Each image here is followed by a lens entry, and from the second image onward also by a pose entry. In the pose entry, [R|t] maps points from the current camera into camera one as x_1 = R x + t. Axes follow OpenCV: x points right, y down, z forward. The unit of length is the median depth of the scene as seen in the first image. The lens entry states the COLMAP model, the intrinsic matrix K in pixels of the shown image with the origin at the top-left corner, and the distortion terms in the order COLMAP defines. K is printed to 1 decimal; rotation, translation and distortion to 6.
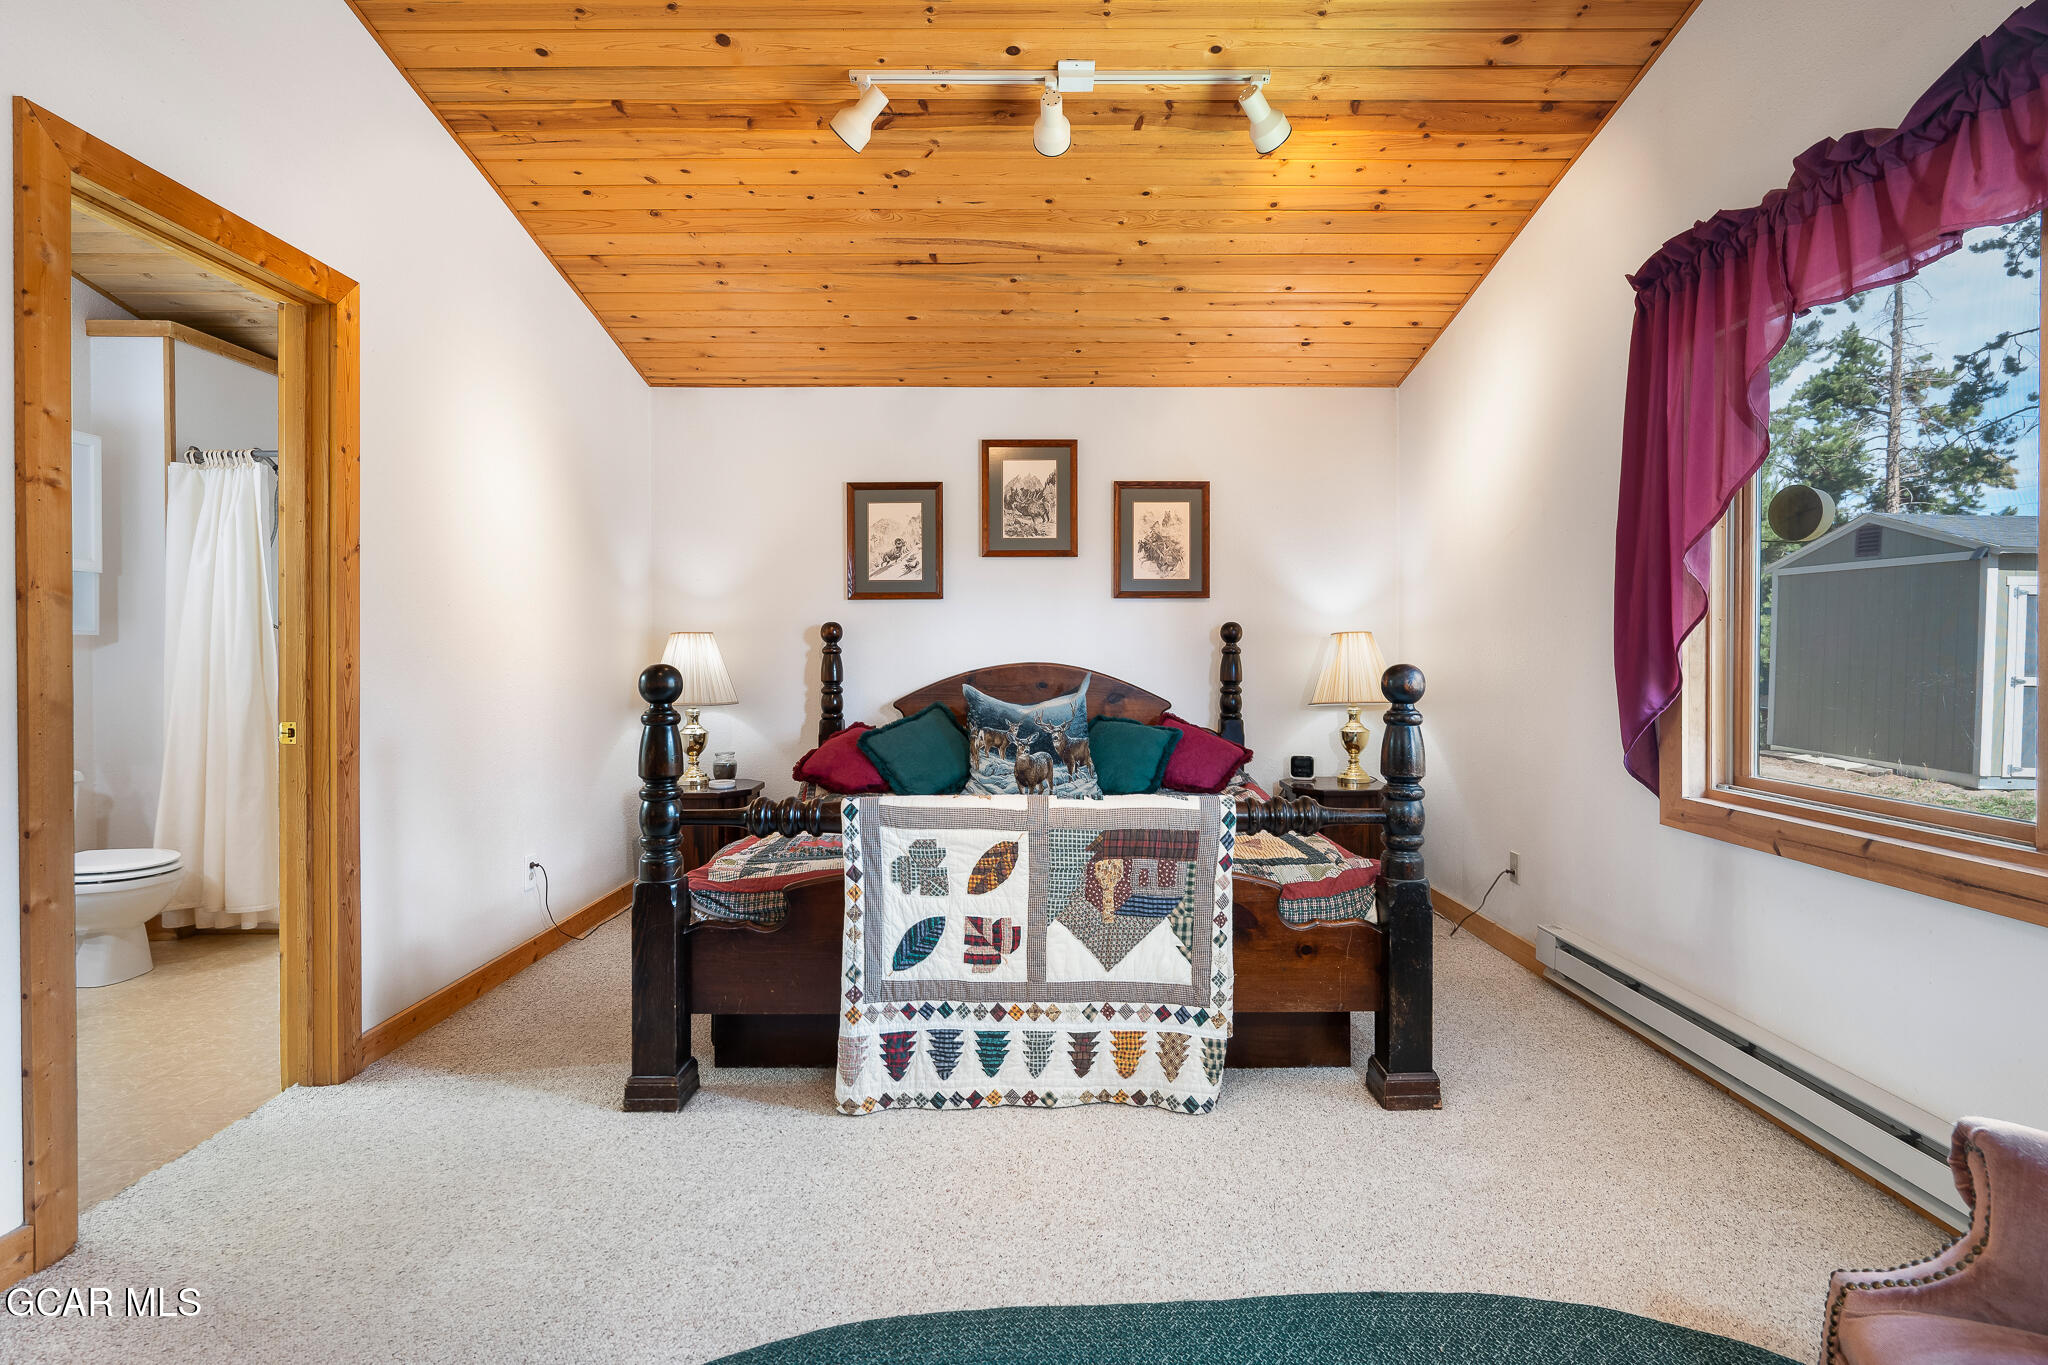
lens RADIAL K [[976.9, 0, 1025.1], [0, 976.9, 672.8], [0, 0, 1]] dist [-0.012298, -0.001396]
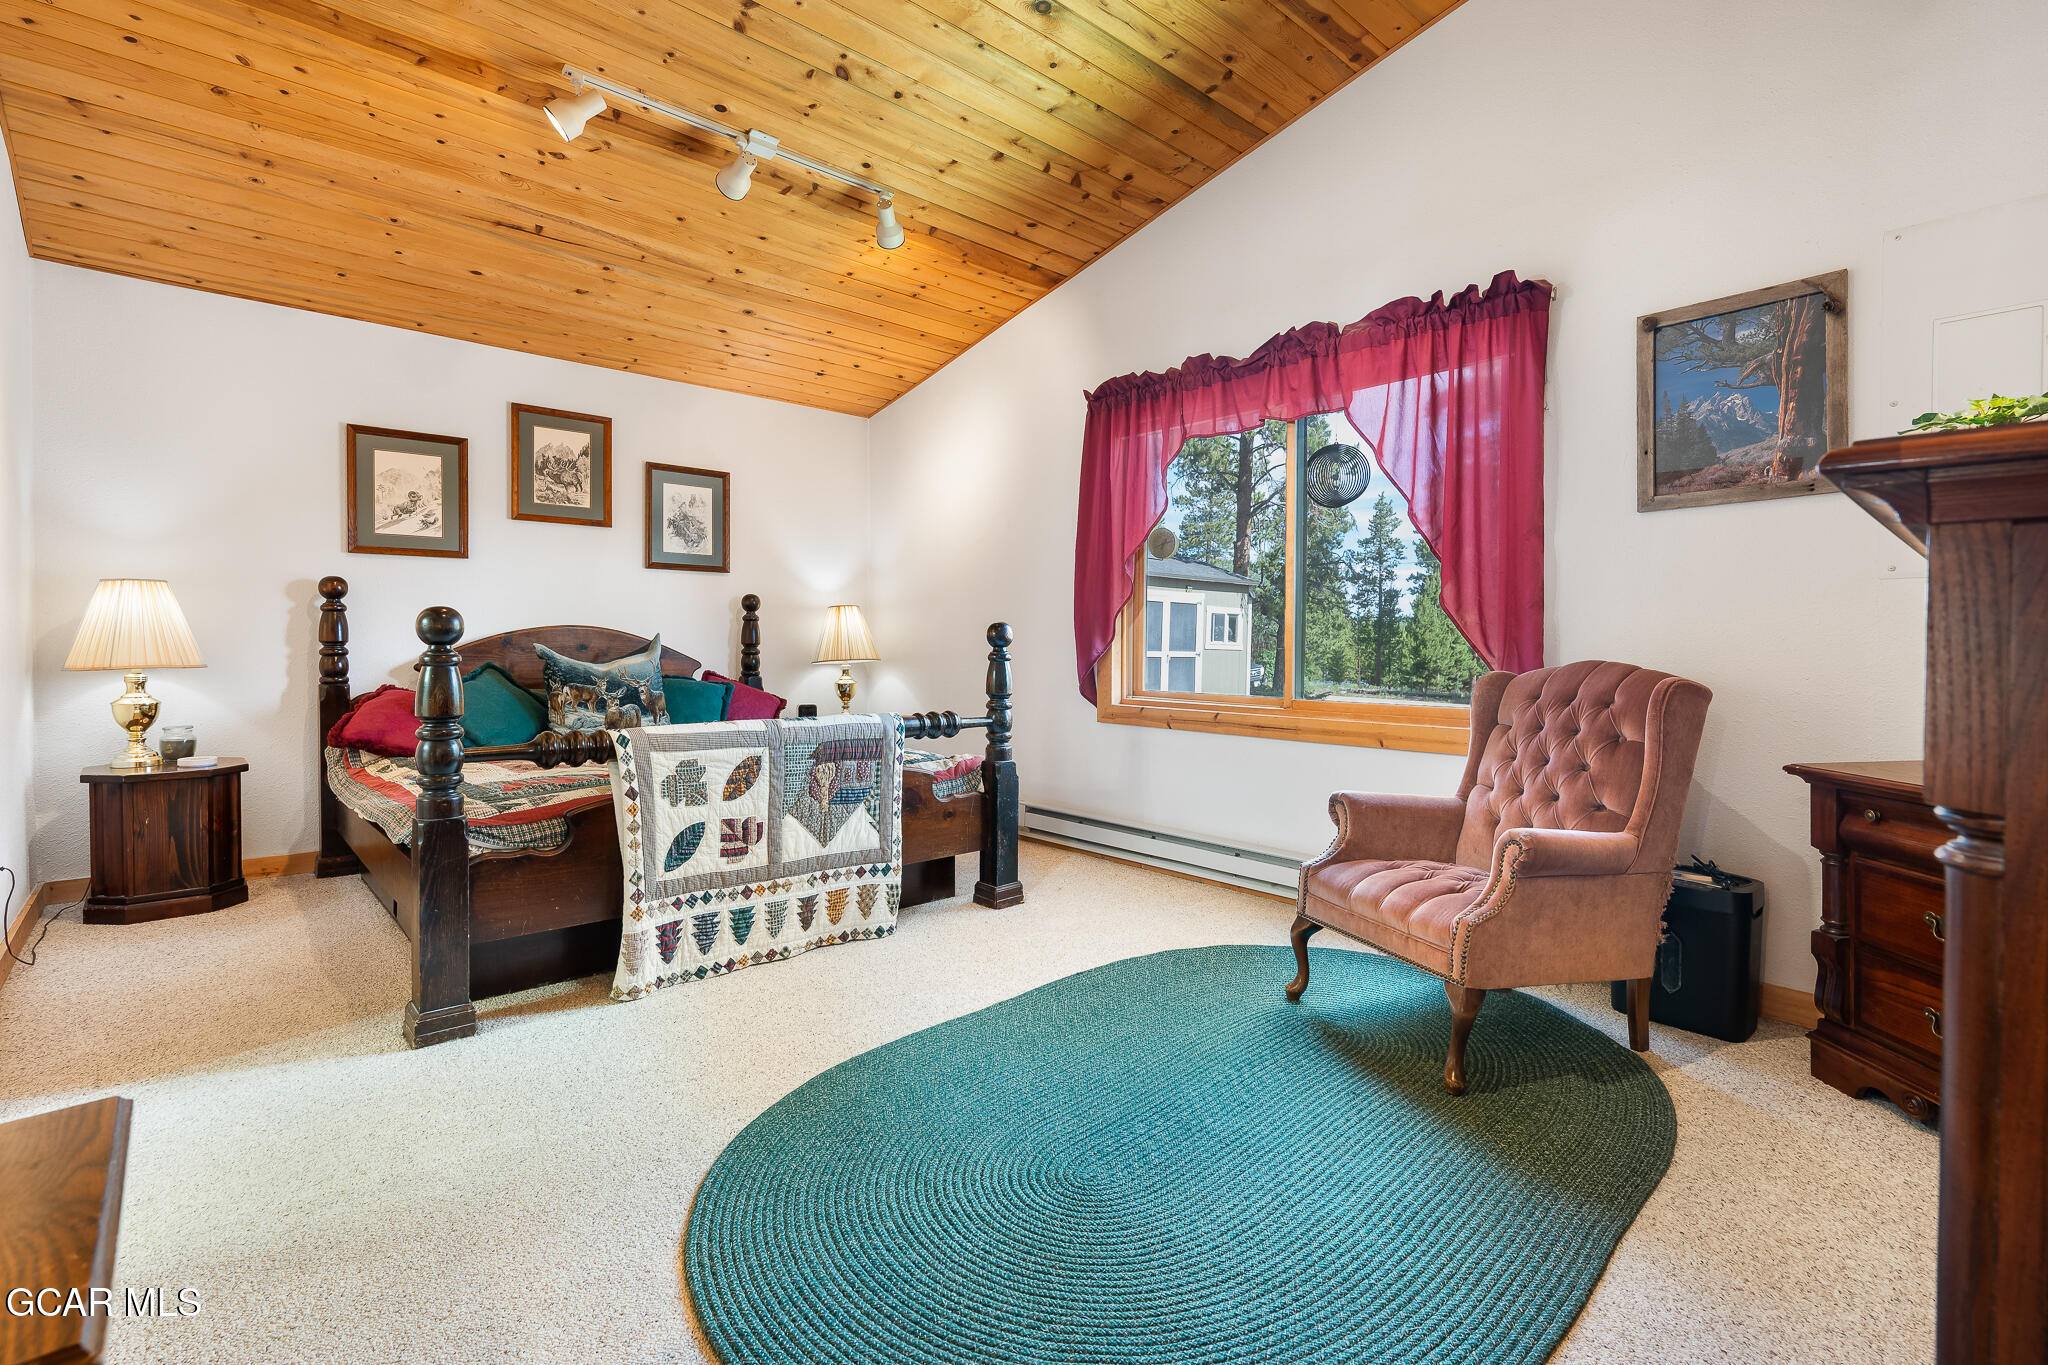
lens RADIAL K [[930.5, 0, 1030.8], [0, 930.5, 679.5], [0, 0, 1]] dist [-0.012029, -0.000290]
pose [[0.743233, -0.019797, 0.668739, -0.463523], [0.001987, 0.999623, 0.027384, 0.033890], [-0.669029, -0.019023, 0.742993, -0.112738]]
